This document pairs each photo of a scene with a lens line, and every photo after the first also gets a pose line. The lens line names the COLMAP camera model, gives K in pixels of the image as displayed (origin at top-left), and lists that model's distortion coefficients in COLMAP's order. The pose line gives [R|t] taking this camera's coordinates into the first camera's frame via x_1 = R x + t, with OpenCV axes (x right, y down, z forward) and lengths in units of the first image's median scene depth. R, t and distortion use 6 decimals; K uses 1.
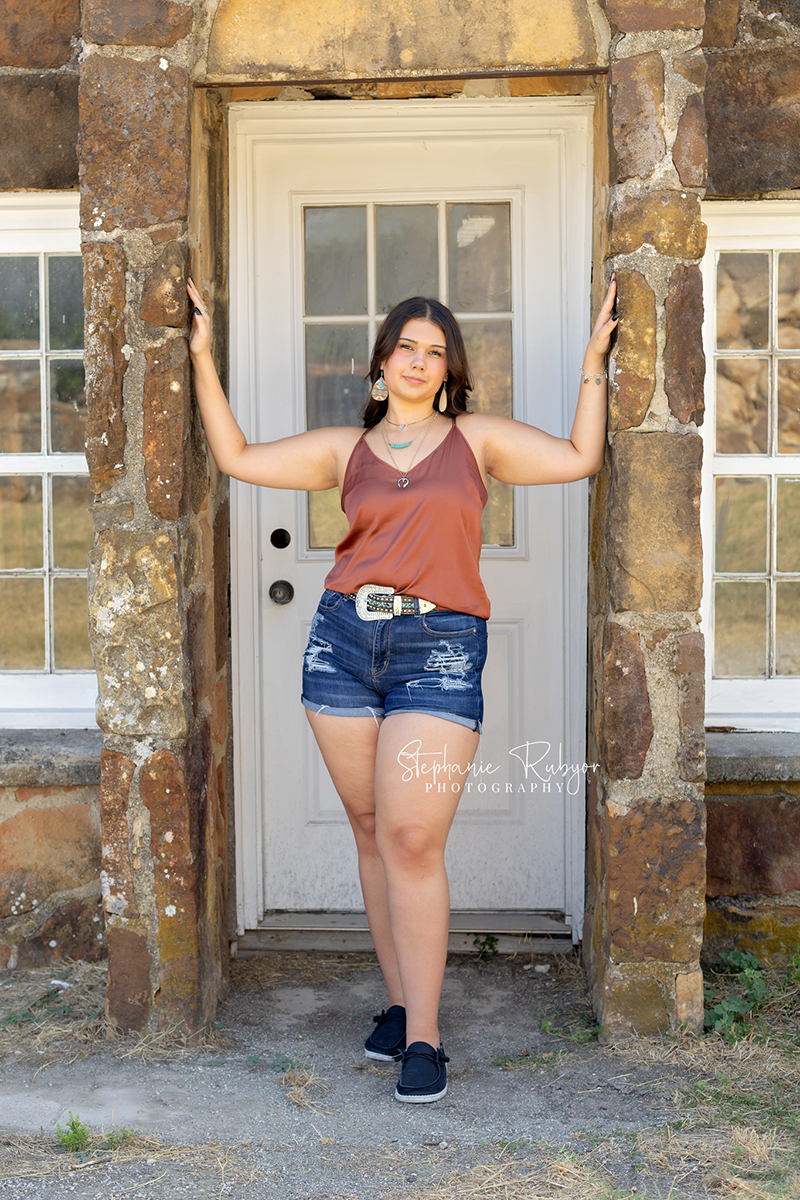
lens RADIAL K [[1740.1, 0, 400.5], [0, 1740.1, 636.1], [0, 0, 1]] dist [-0.011853, -0.053922]
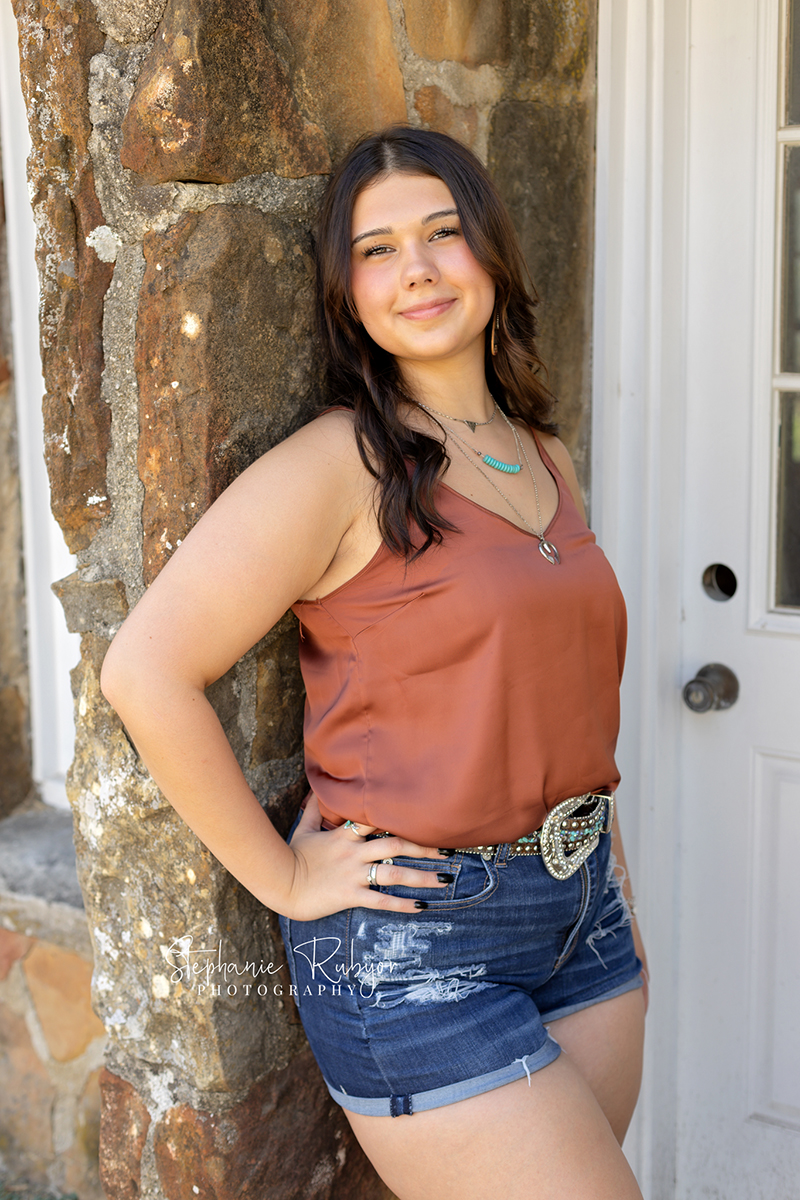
lens RADIAL K [[1740.1, 0, 400.5], [0, 1740.1, 636.1], [0, 0, 1]] dist [-0.011853, -0.053922]
pose [[0.851645, 0.111727, -0.512072, 0.138295], [-0.054066, 0.990530, 0.126202, -0.122637], [0.521322, -0.079794, 0.849621, 0.648355]]
